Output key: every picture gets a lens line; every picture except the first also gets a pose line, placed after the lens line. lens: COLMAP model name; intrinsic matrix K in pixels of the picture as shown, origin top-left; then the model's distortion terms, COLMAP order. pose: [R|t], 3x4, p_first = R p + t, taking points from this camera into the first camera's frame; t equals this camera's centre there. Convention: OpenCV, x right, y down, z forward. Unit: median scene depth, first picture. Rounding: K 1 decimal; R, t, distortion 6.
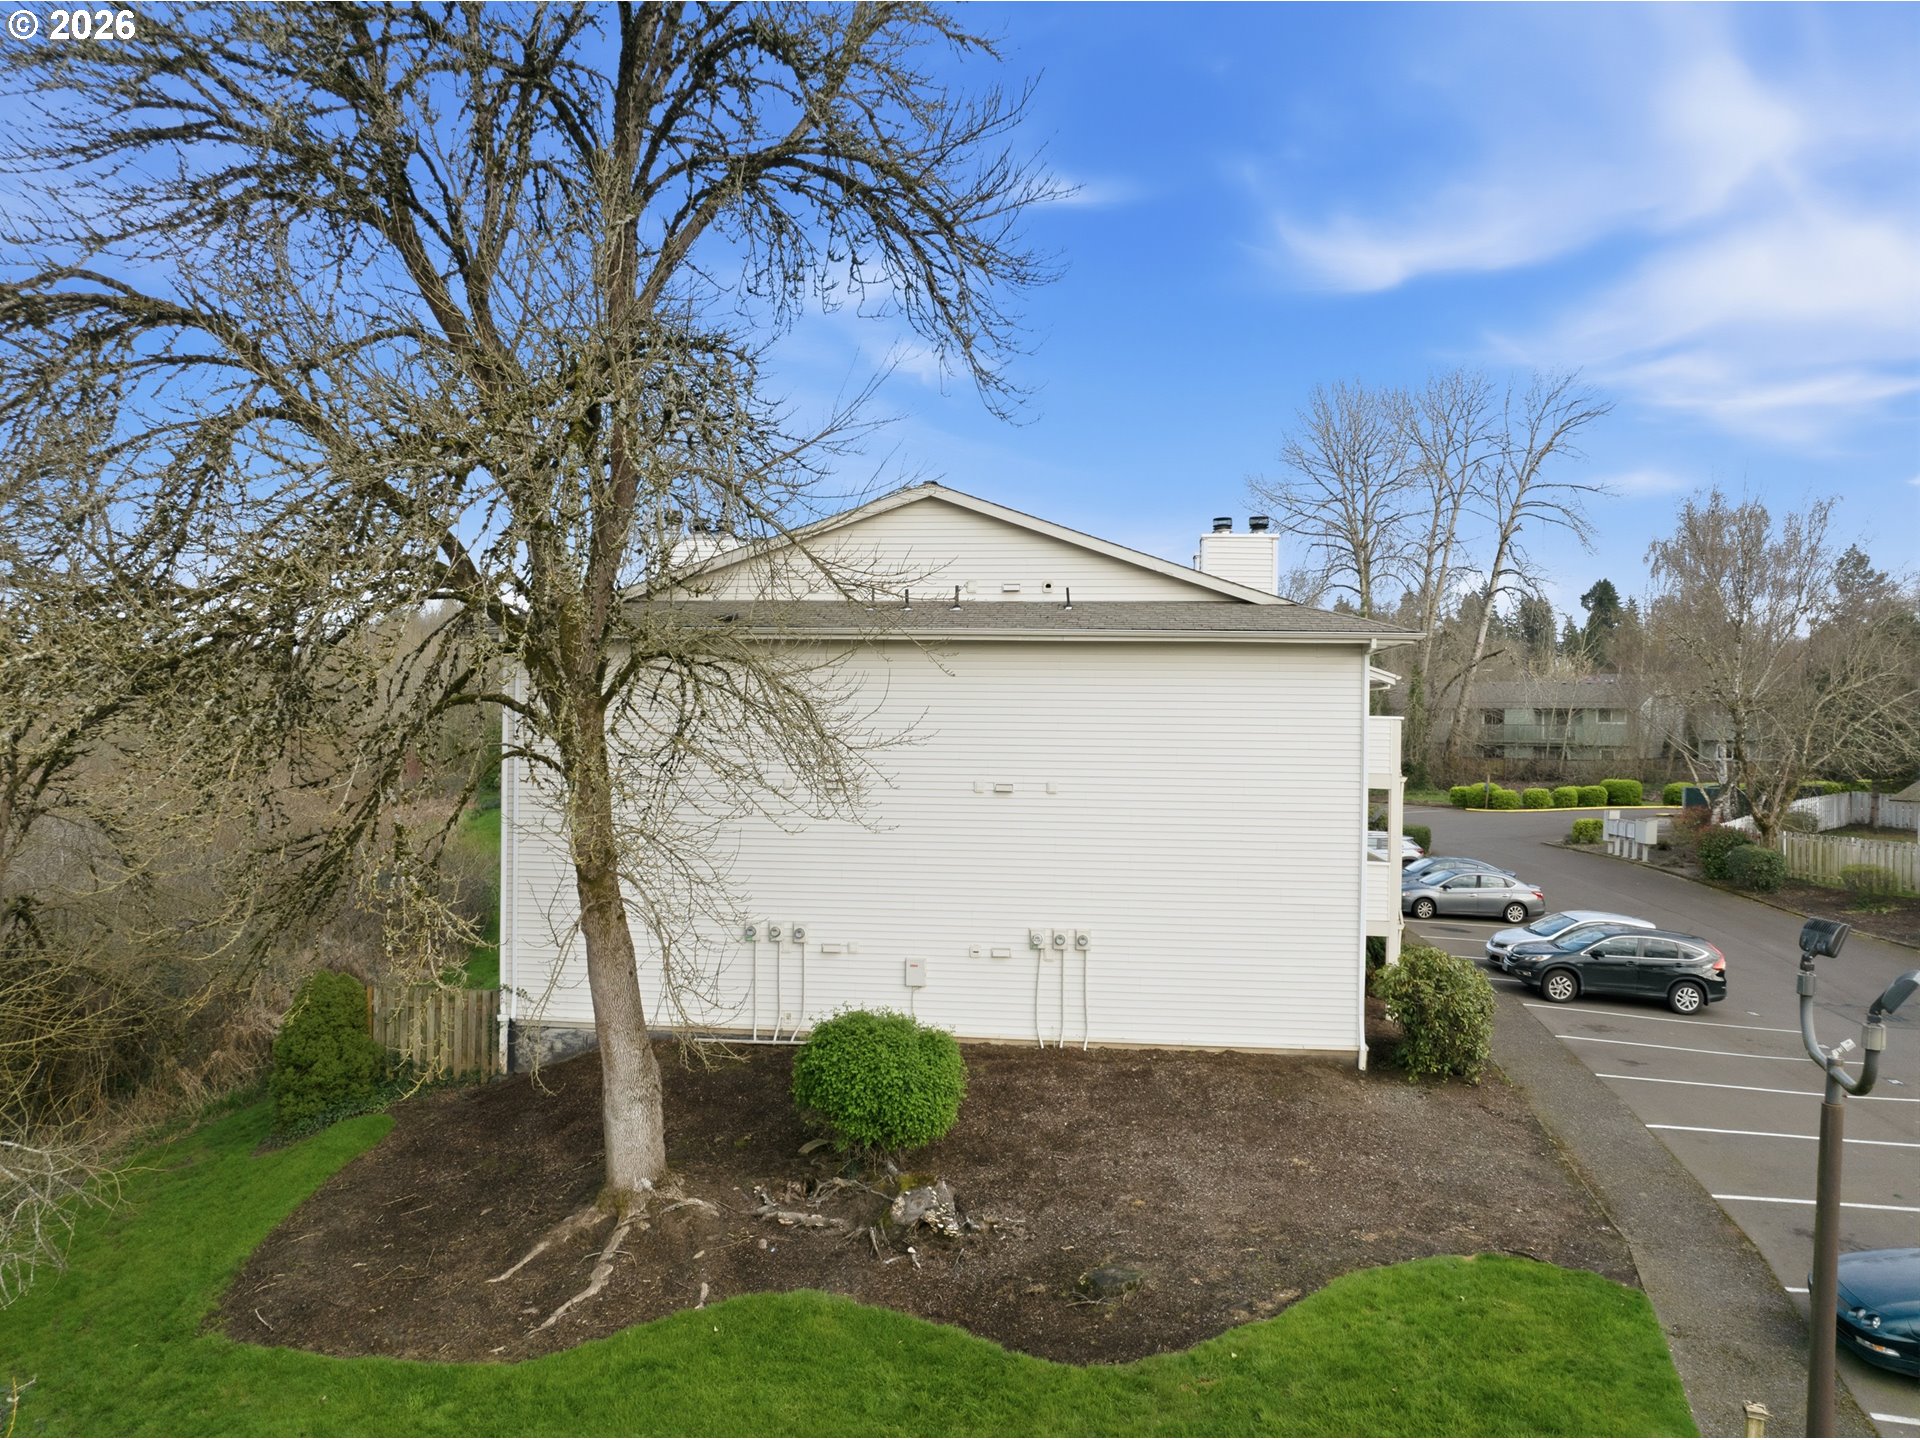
lens RADIAL K [[1373.1, 0, 960.0], [0, 1373.1, 720.0], [0, 0, 1]] dist [-0.040172, -0.003536]
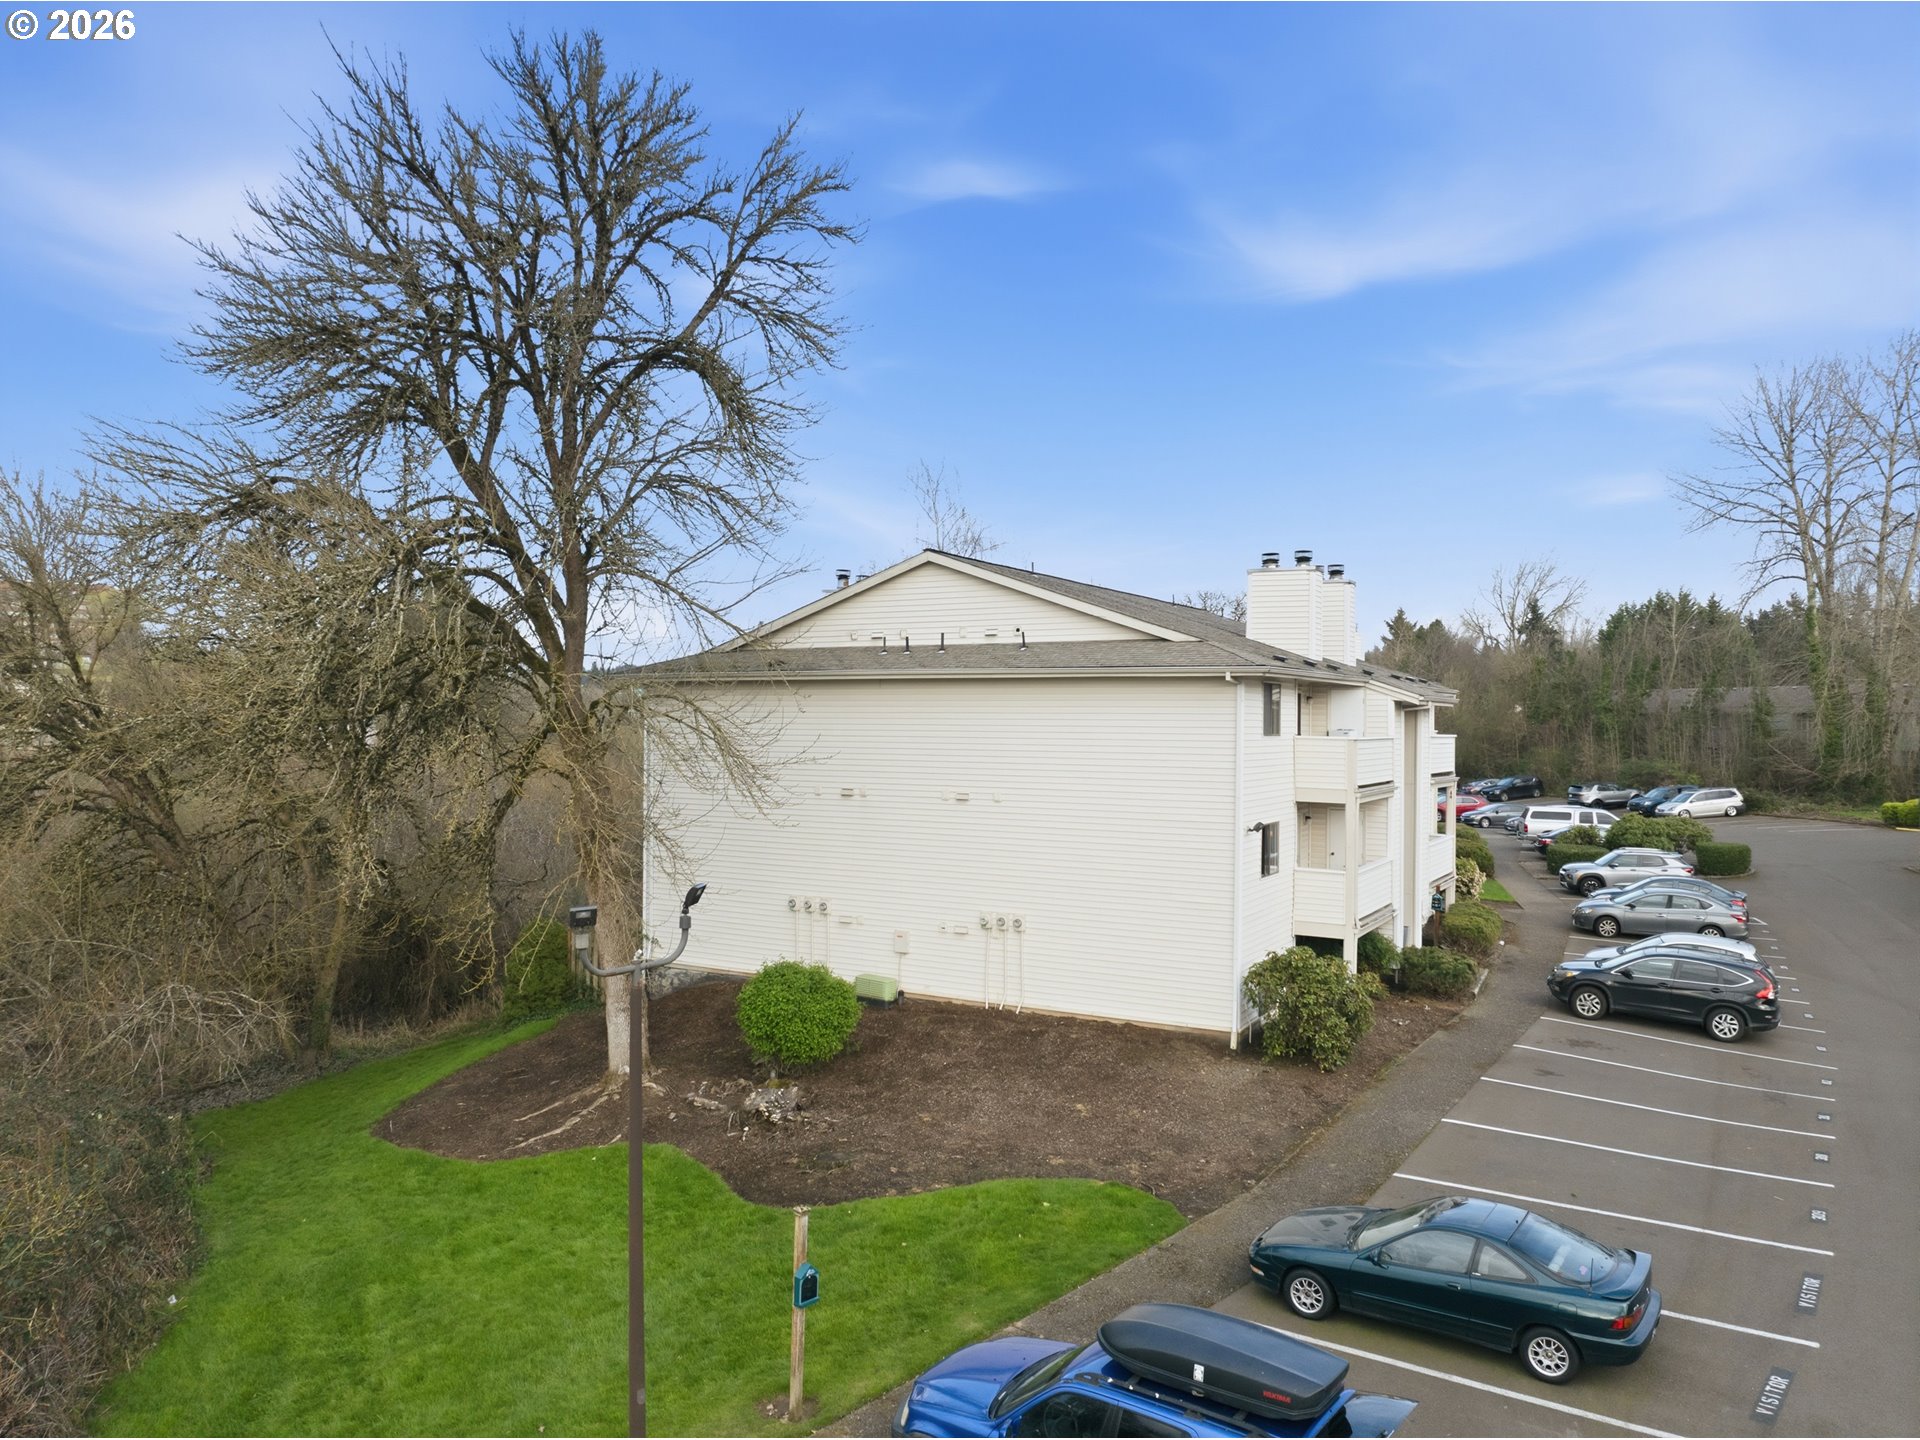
lens RADIAL K [[1373.1, 0, 960.0], [0, 1373.1, 720.0], [0, 0, 1]] dist [-0.040172, -0.003536]
pose [[0.917337, -0.004609, -0.398086, 0.621314], [0.003898, 0.999989, -0.002595, -0.019529], [0.398094, 0.000828, 0.917344, -0.162292]]
